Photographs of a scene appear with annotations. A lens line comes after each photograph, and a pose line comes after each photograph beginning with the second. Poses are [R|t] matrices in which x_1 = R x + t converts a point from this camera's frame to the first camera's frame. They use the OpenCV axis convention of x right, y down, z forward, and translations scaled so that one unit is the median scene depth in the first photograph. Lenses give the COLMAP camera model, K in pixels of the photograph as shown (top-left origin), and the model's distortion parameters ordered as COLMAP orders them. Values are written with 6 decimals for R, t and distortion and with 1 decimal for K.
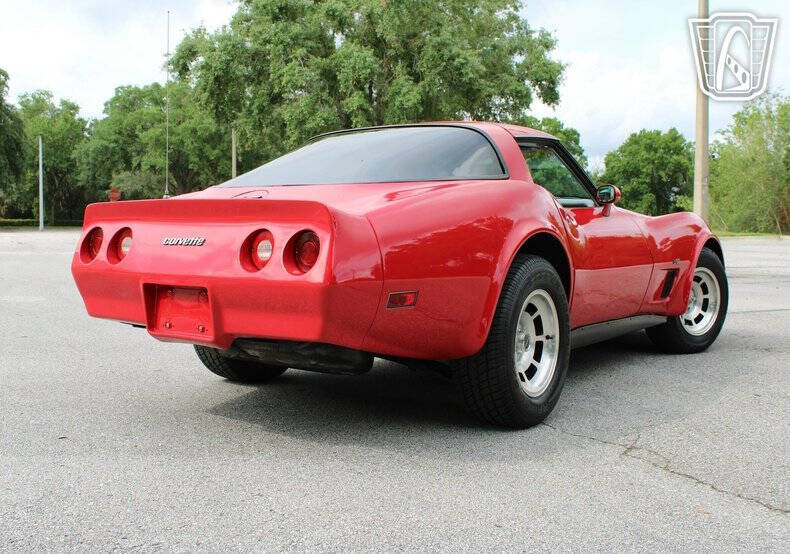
lens RADIAL K [[899.8, 0, 395.5], [0, 899.8, 275.1], [0, 0, 1]] dist [-0.069090, 0.000000]
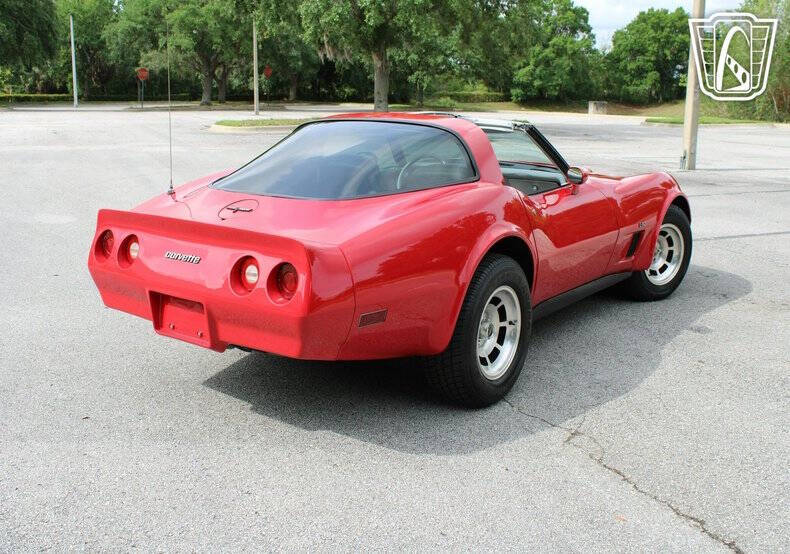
lens RADIAL K [[845.6, 0, 394.6], [0, 845.6, 265.9], [0, 0, 1]] dist [-0.083108, 0.000000]
pose [[0.999762, 0.010662, -0.019016, 0.029545], [-0.007728, 0.988934, 0.148157, -0.106586], [0.020386, -0.147975, 0.988781, -0.026480]]
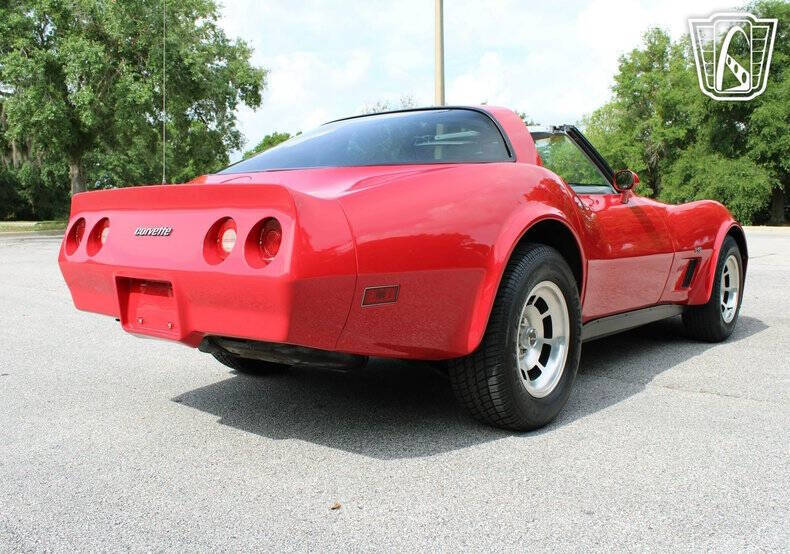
lens RADIAL K [[771.8, 0, 392.9], [0, 771.8, 279.8], [0, 0, 1]] dist [-0.081091, 0.000000]
pose [[0.996906, 0.000117, -0.078608, 0.042409], [0.001727, 0.999725, 0.023396, -0.003080], [0.078589, -0.023460, 0.996631, 0.129979]]
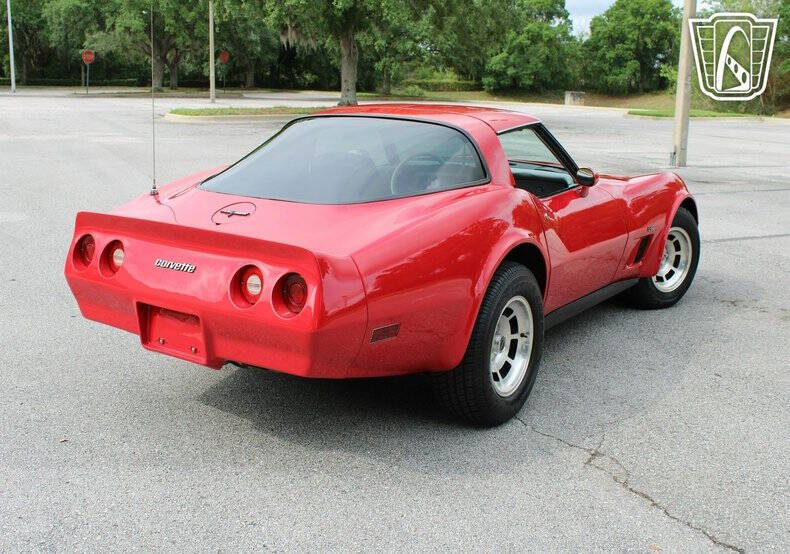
lens RADIAL K [[899.8, 0, 397.1], [0, 899.8, 271.8], [0, 0, 1]] dist [-0.069090, 0.000000]
pose [[0.999552, 0.013223, 0.026866, -0.004404], [-0.017245, 0.987687, 0.155488, -0.112039], [-0.024479, -0.155881, 0.987472, -0.016476]]
